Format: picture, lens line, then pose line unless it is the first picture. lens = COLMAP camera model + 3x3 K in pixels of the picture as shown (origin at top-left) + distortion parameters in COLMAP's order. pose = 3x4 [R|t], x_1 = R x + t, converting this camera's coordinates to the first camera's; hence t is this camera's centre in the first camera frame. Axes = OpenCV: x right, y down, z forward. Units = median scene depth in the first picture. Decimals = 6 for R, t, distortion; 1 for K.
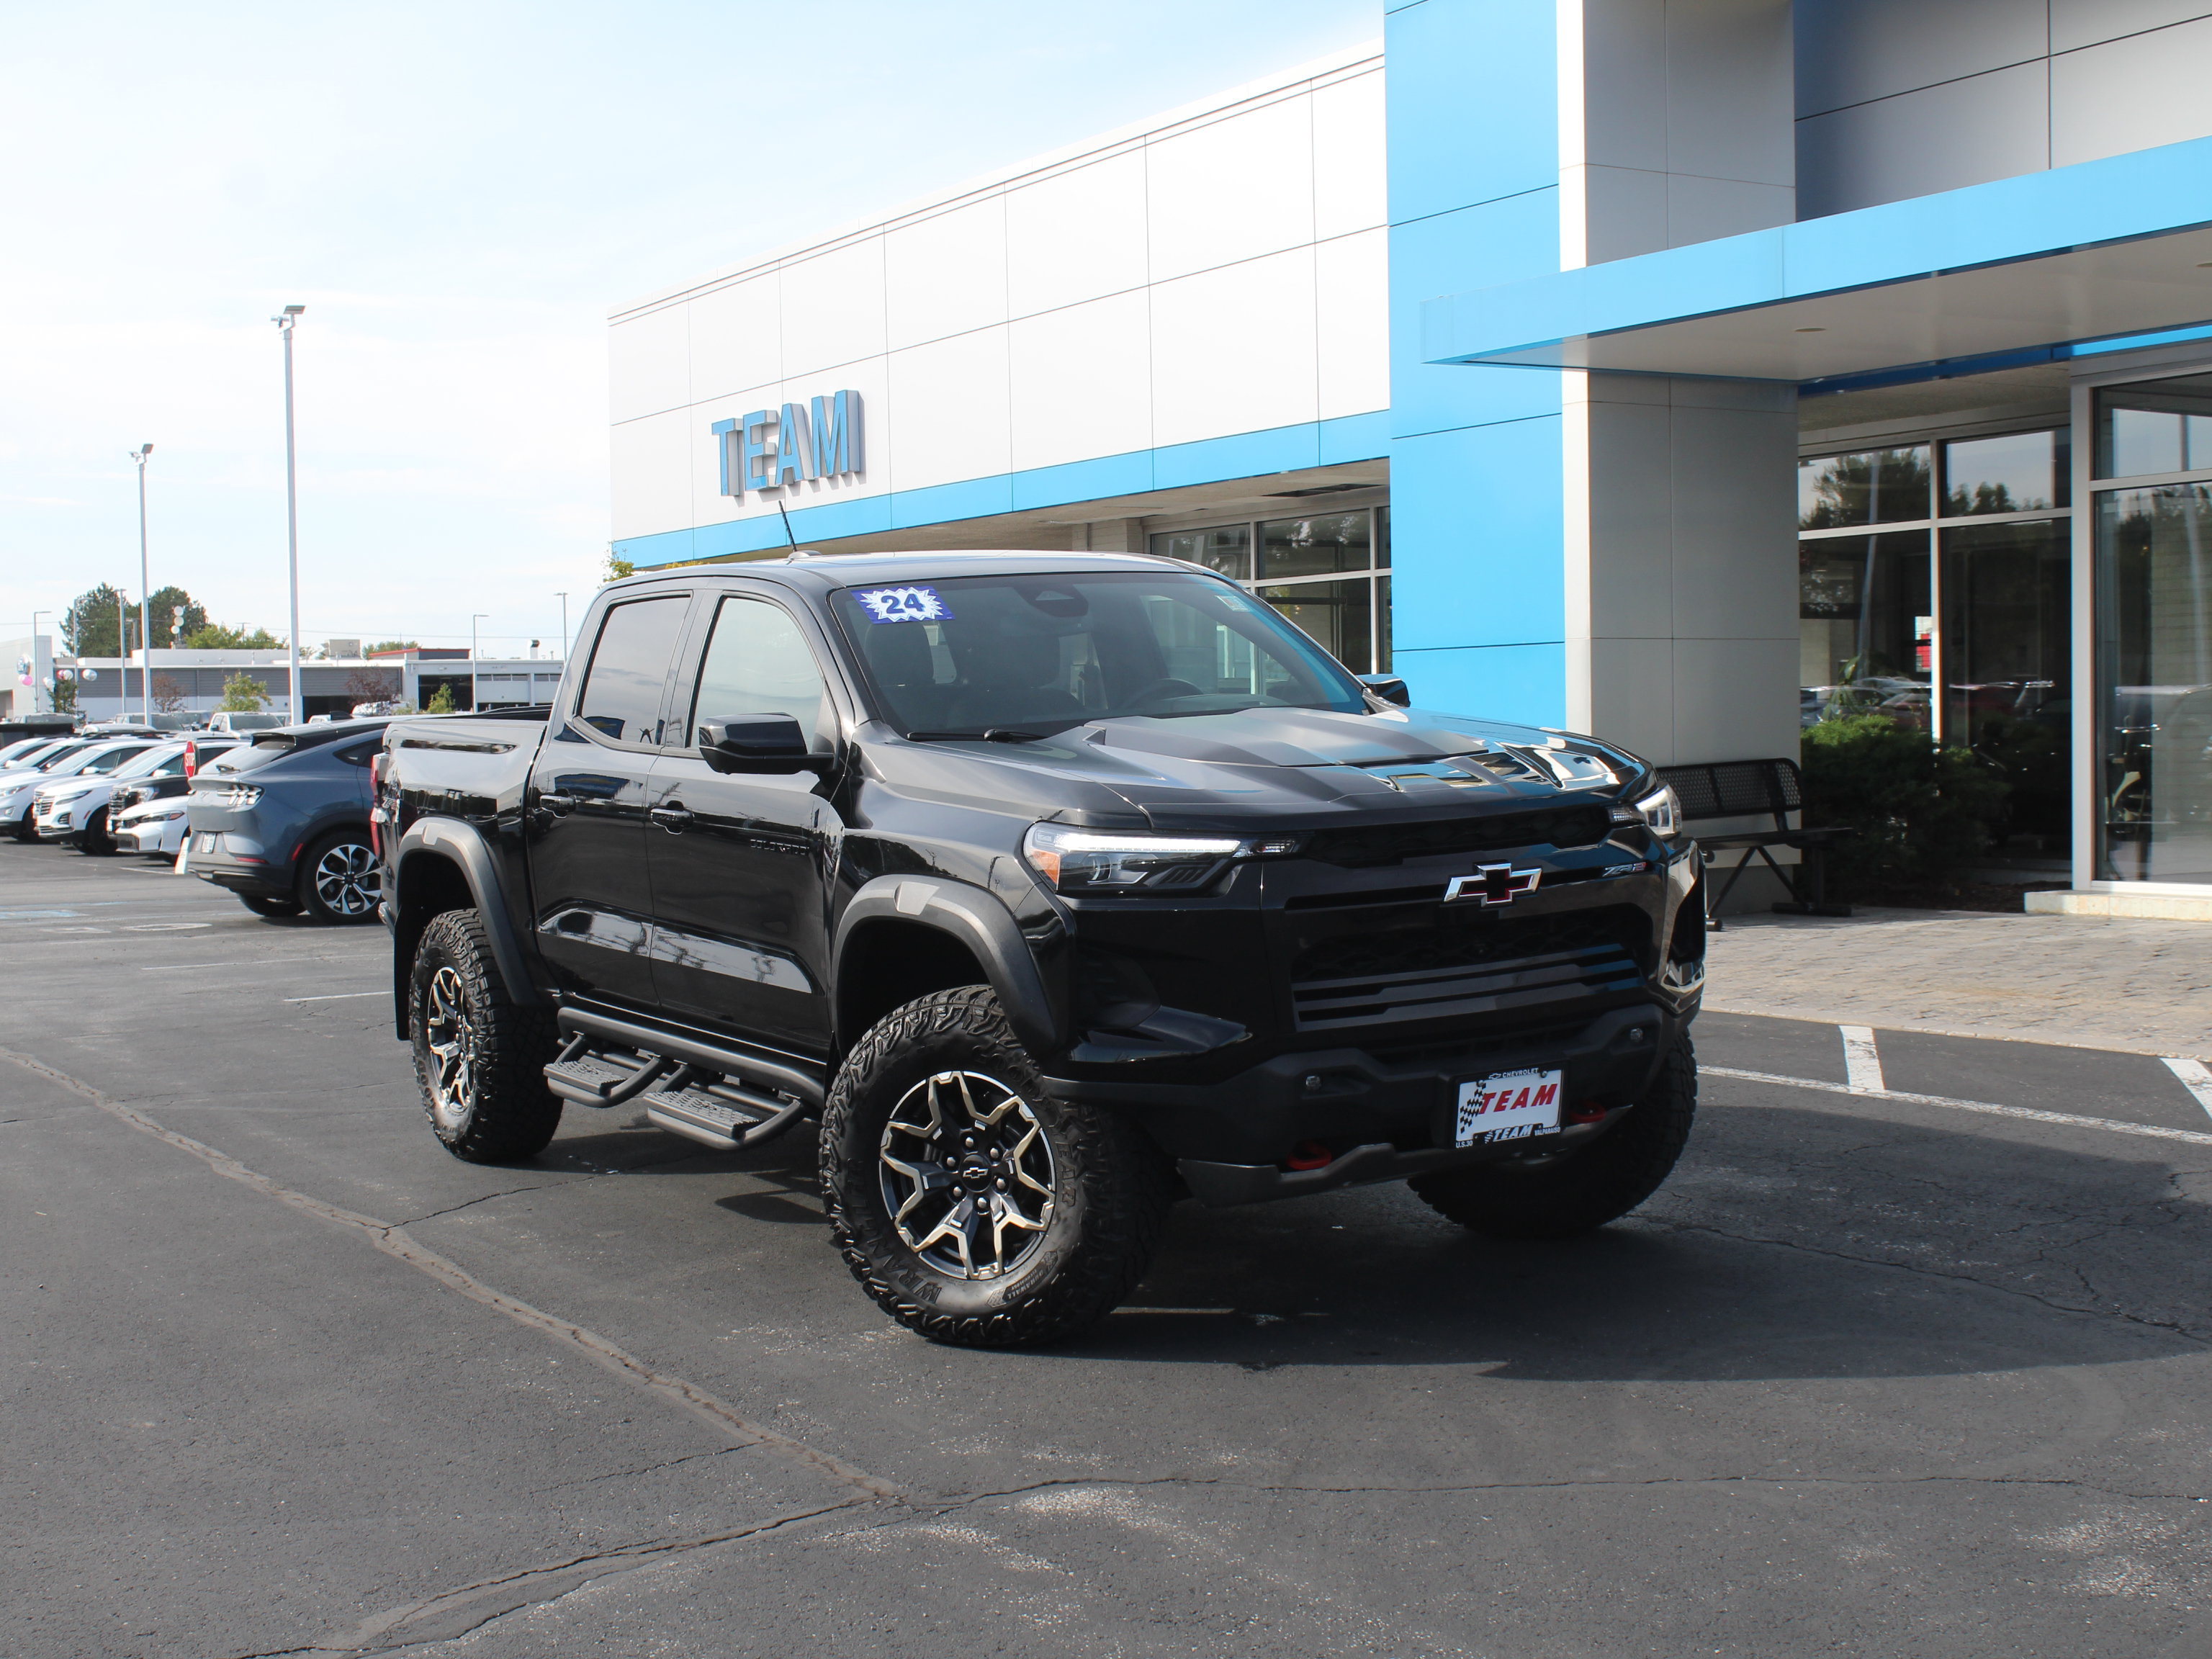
lens RADIAL K [[2898.8, 0, 1076.8], [0, 2898.8, 833.2], [0, 0, 1]] dist [-0.095561, 0.111483]
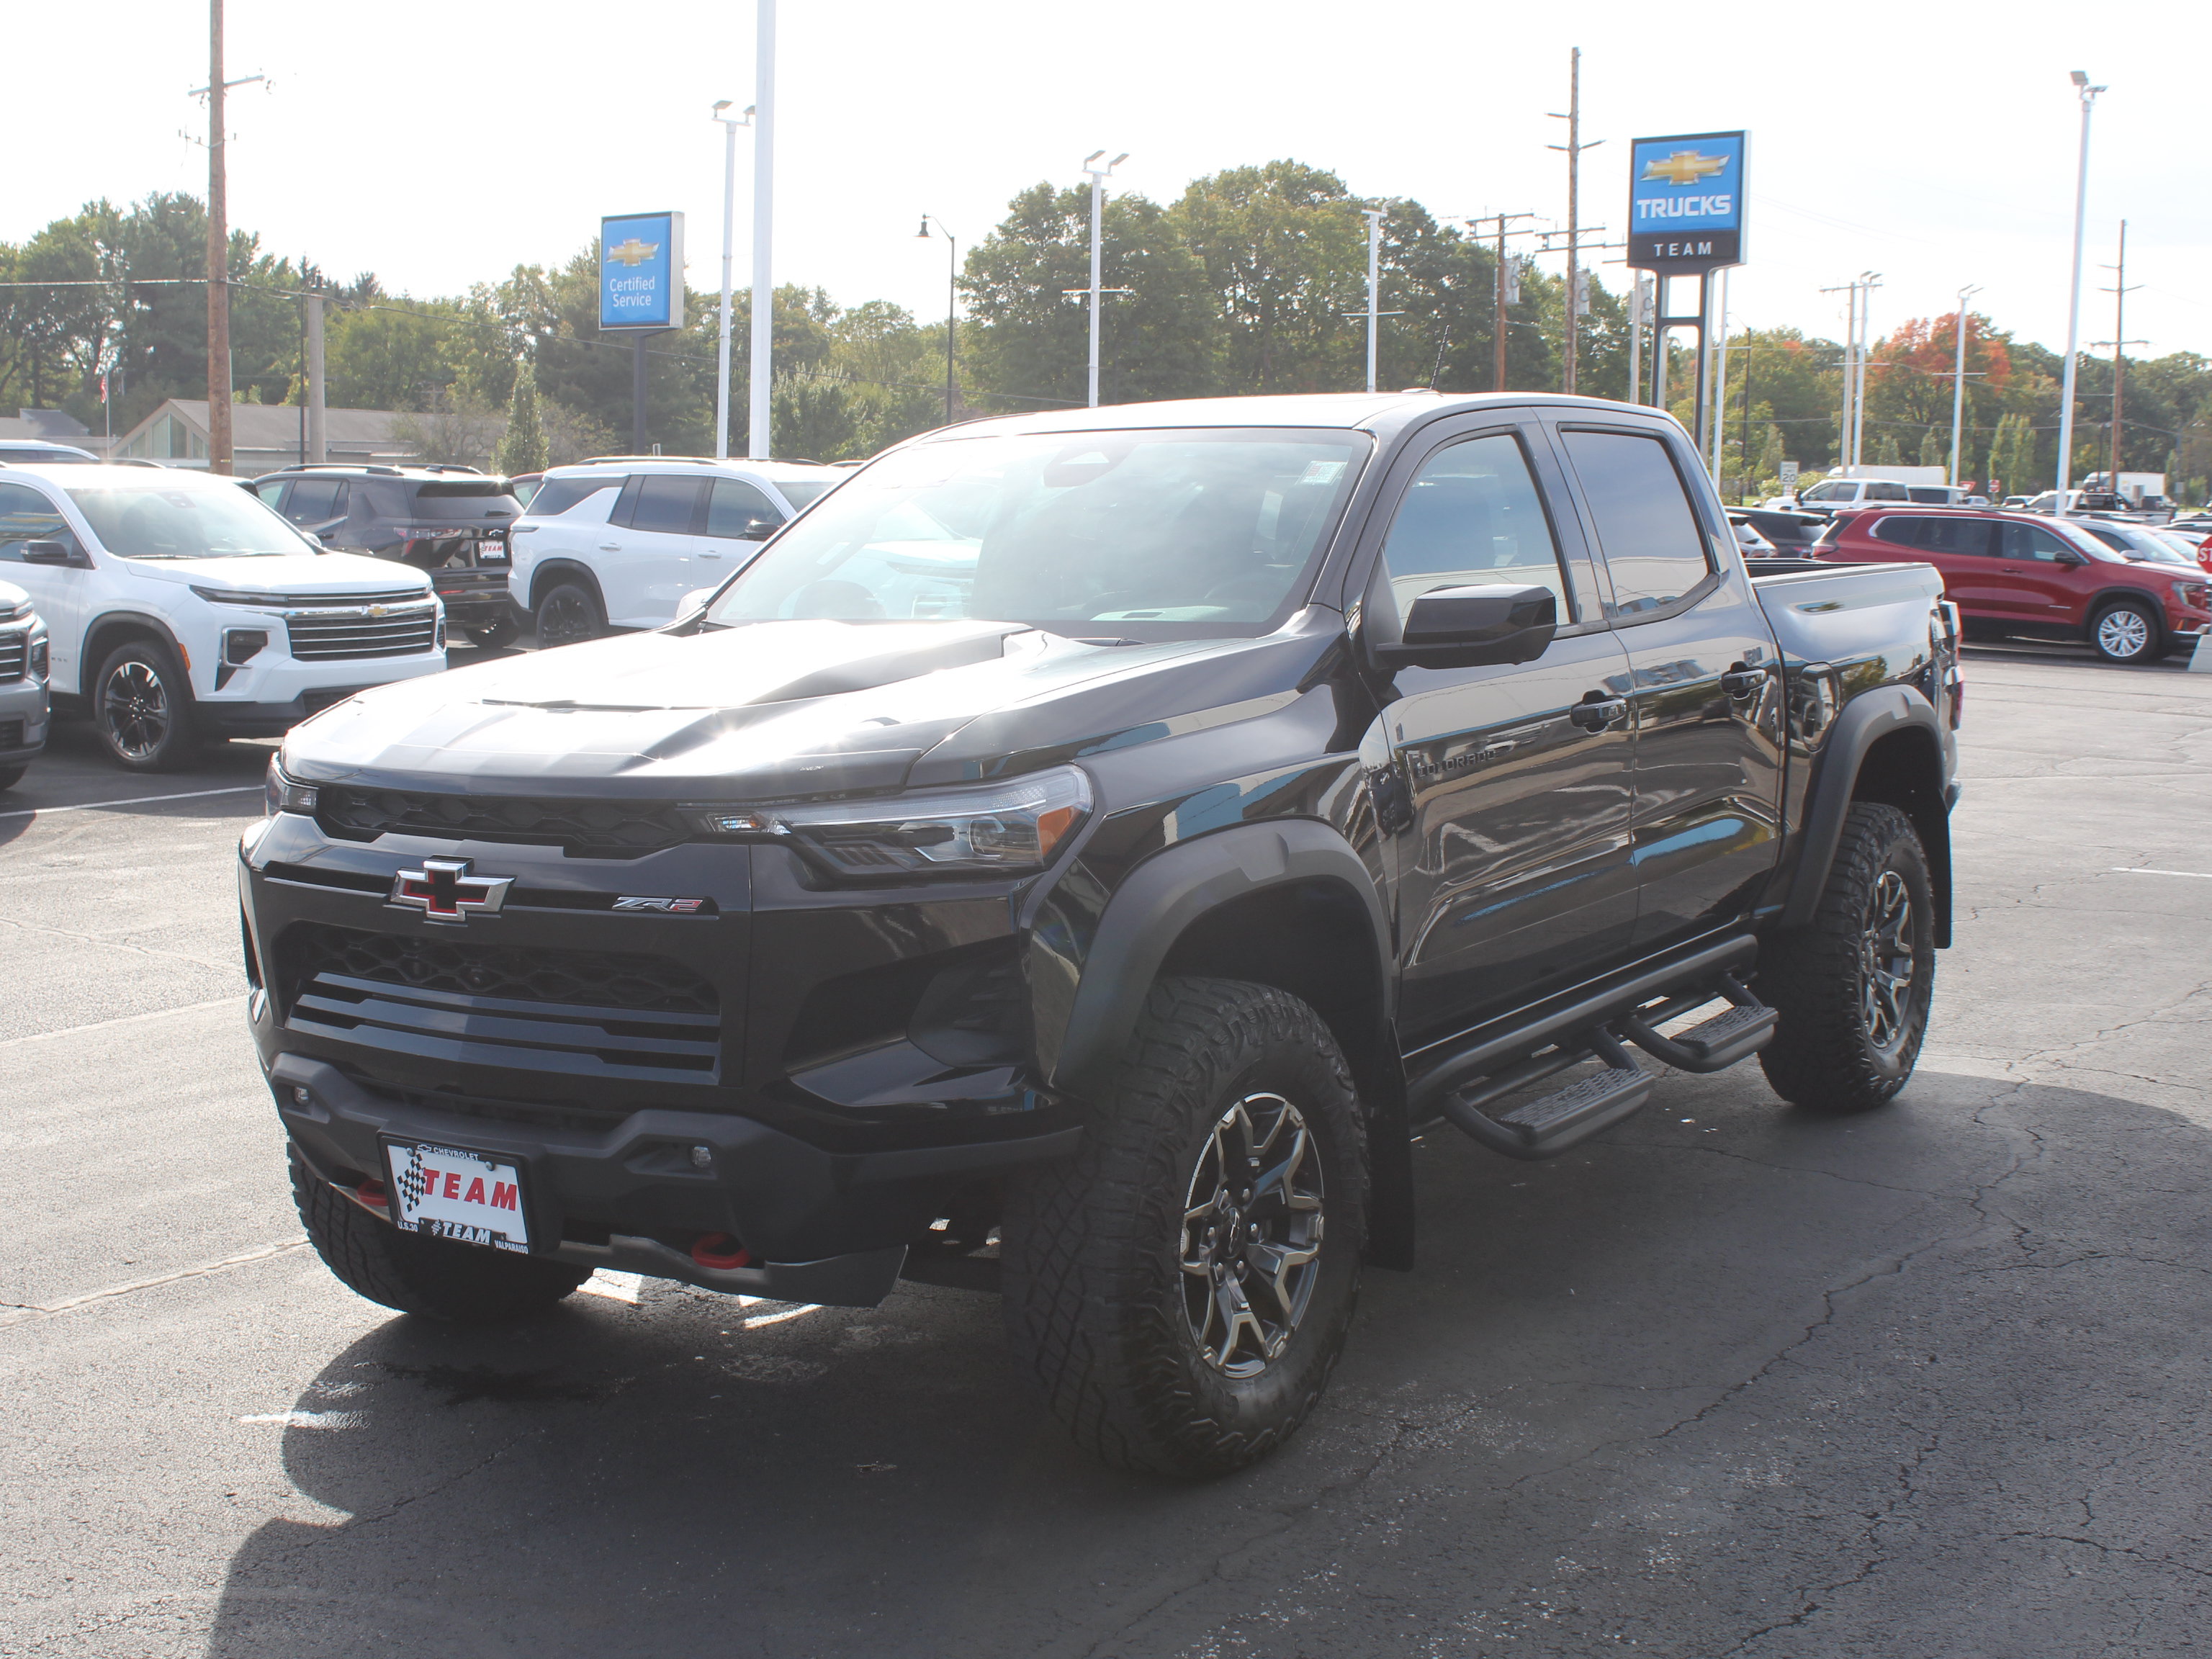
lens RADIAL K [[2745.7, 0, 1106.0], [0, 2745.7, 829.5], [0, 0, 1]] dist [-0.095216, 0.059149]
pose [[0.451075, 0.138972, -0.881600, 0.814944], [-0.066346, 0.990290, 0.122159, -0.091064], [0.890017, 0.003388, 0.455916, 0.833806]]
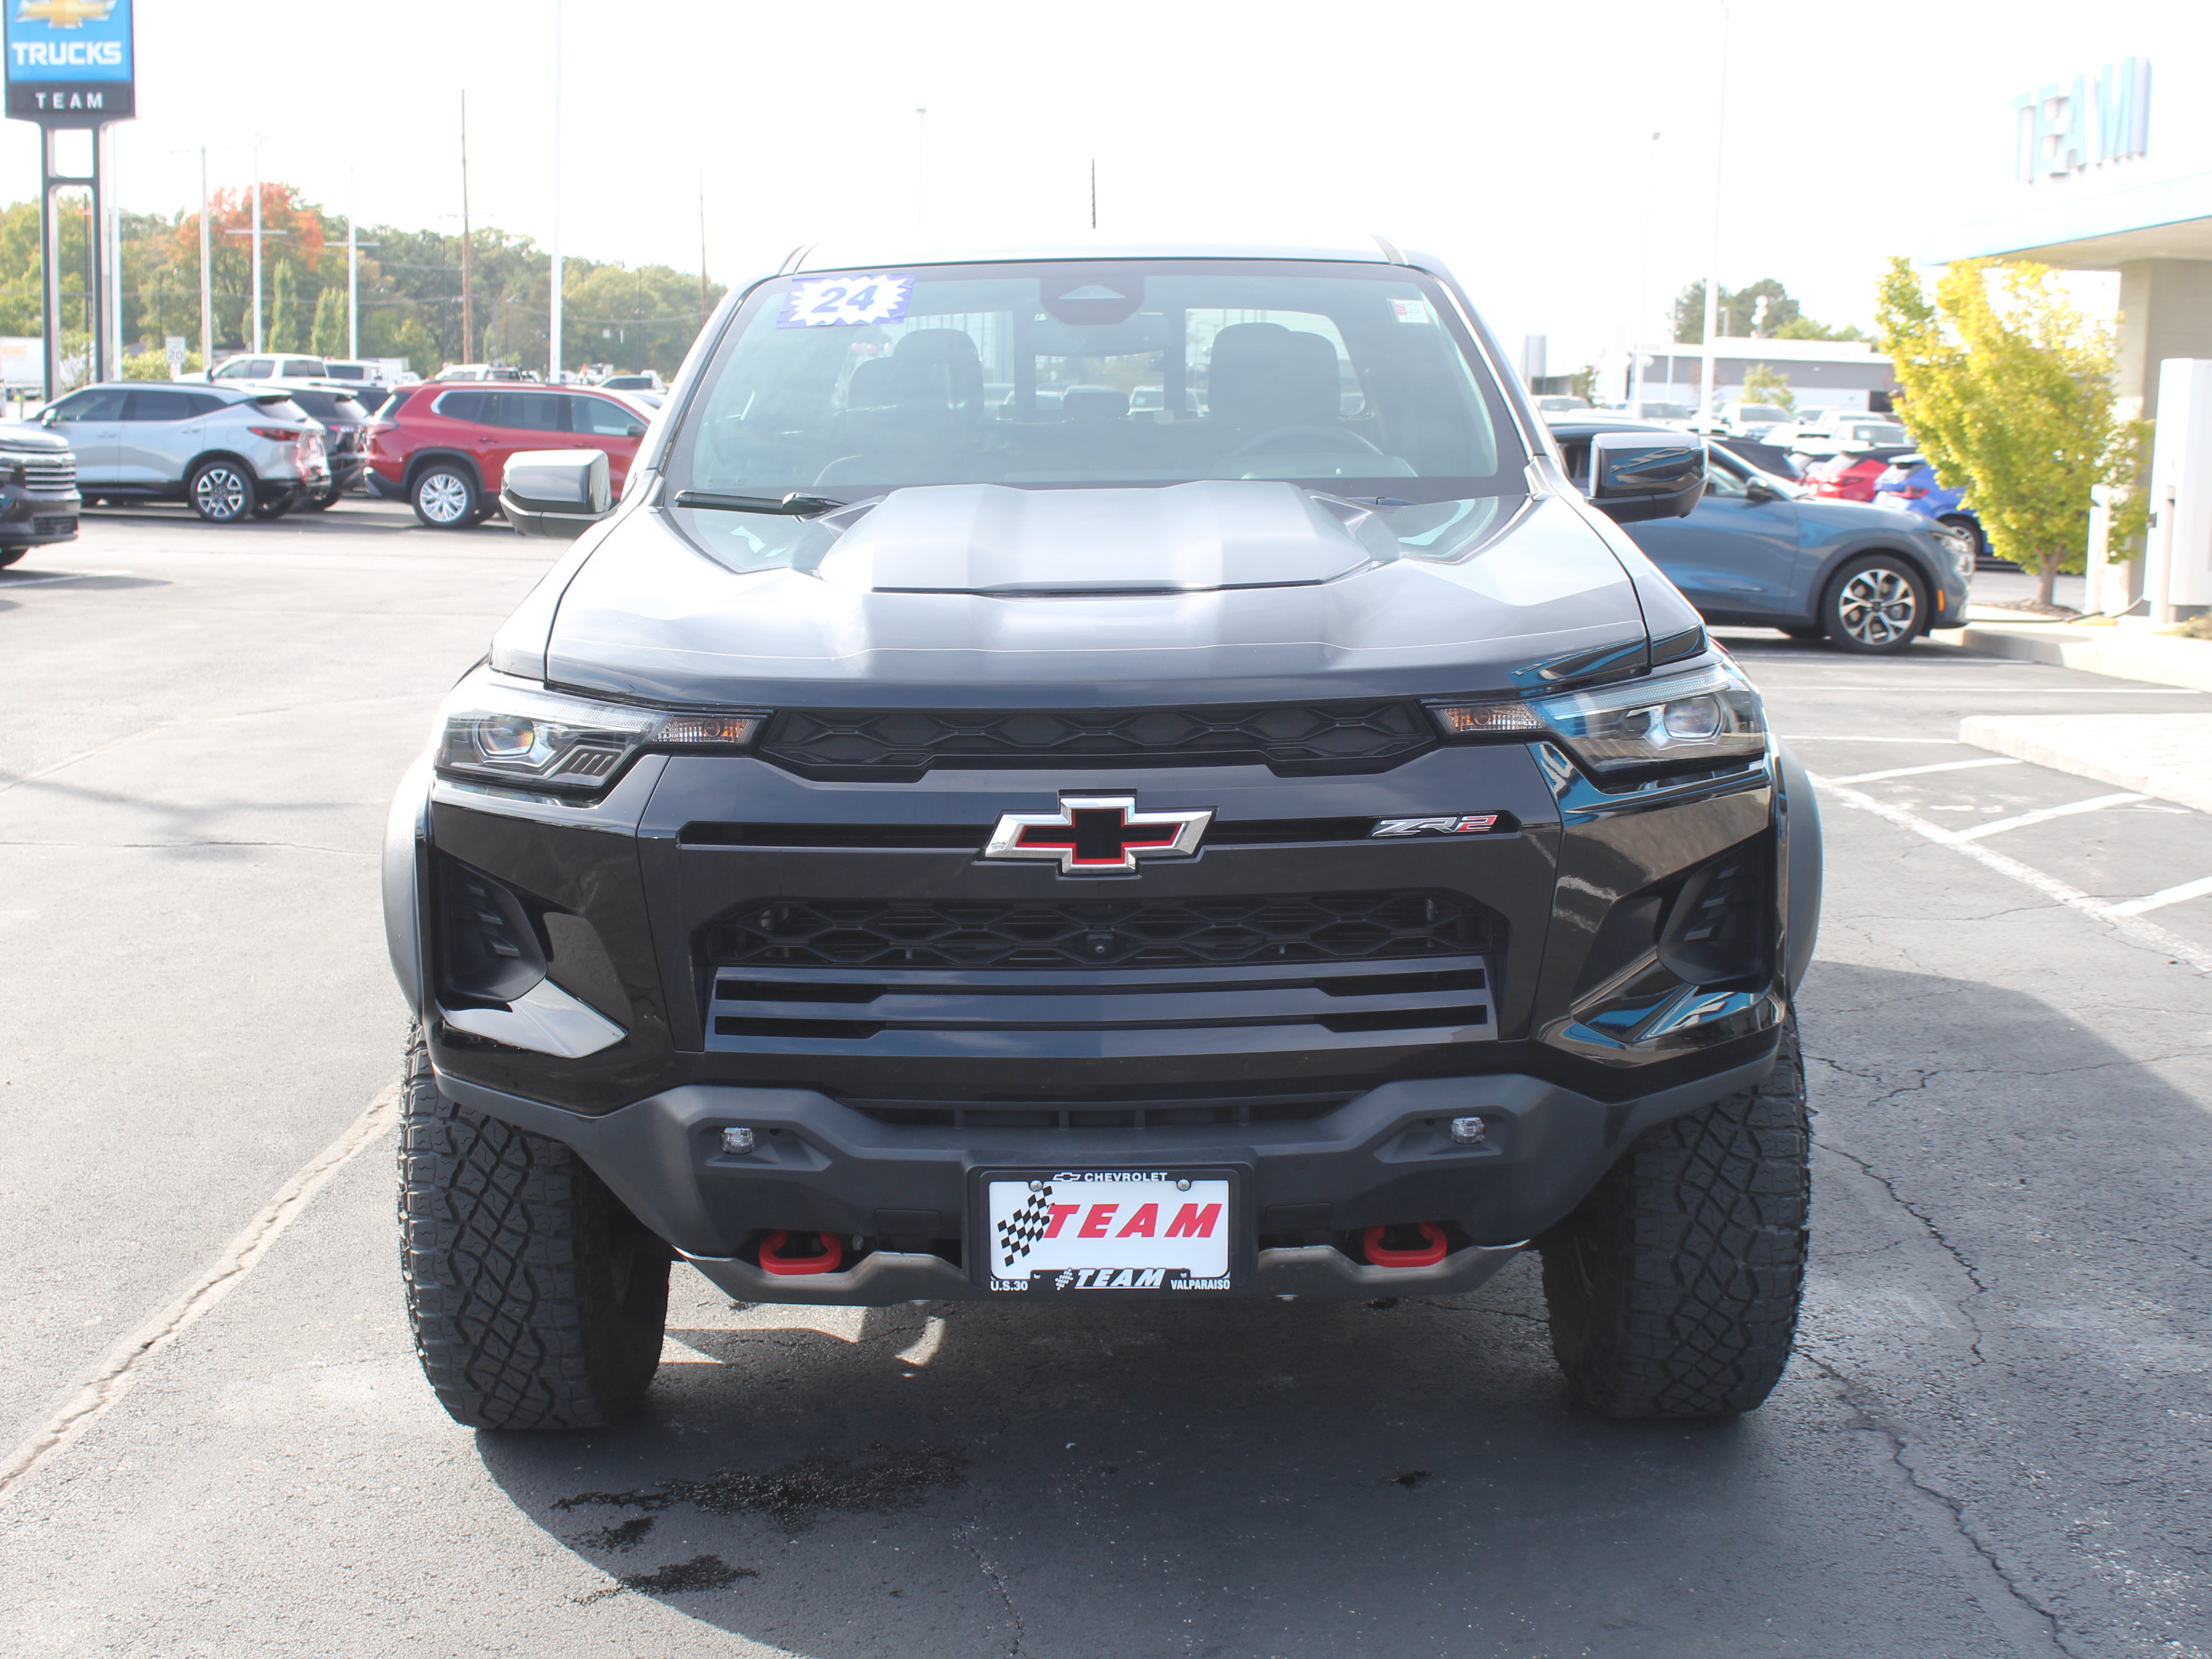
lens RADIAL K [[2898.8, 0, 1076.8], [0, 2898.8, 833.2], [0, 0, 1]] dist [-0.095561, 0.111483]
pose [[0.861861, 0.112772, -0.494448, 0.410976], [-0.060229, 0.990824, 0.121000, -0.048334], [0.503556, -0.074505, 0.860744, 0.524839]]
